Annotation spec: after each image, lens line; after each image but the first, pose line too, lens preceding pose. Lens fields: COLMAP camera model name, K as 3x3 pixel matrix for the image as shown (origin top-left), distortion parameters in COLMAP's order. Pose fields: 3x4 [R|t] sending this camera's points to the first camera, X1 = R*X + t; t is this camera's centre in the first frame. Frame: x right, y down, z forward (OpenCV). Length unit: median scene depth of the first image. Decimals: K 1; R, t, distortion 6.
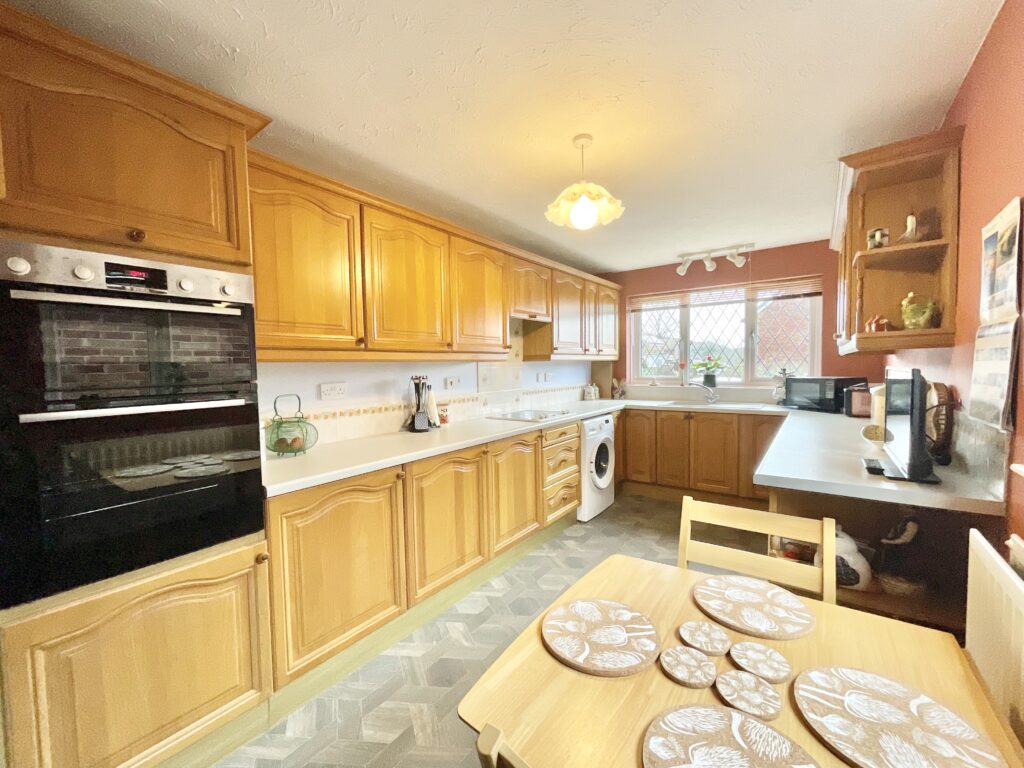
lens RADIAL K [[414.7, 0, 508.0], [0, 414.7, 383.2], [0, 0, 1]] dist [-0.001567, -0.000265]
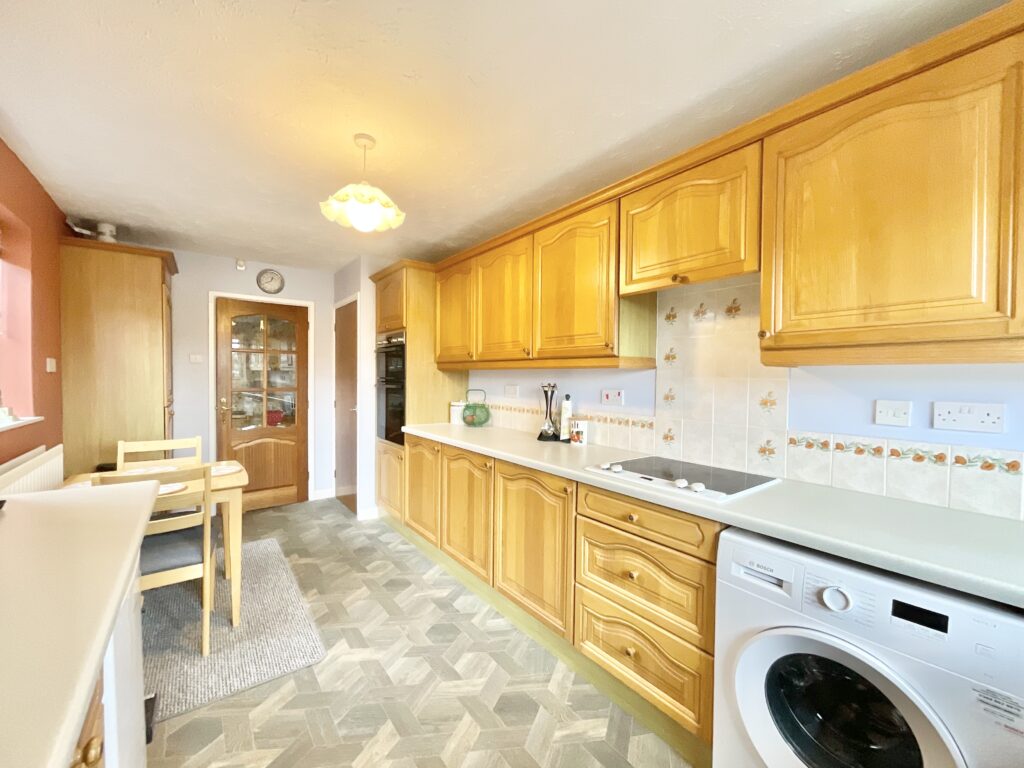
lens RADIAL K [[414.7, 0, 508.0], [0, 414.7, 383.2], [0, 0, 1]] dist [-0.001567, -0.000265]
pose [[-0.274440, 0.033727, -0.961013, 0.780135], [-0.046823, 0.997731, 0.048388, -0.063905], [0.960464, 0.058277, -0.272237, 1.213490]]
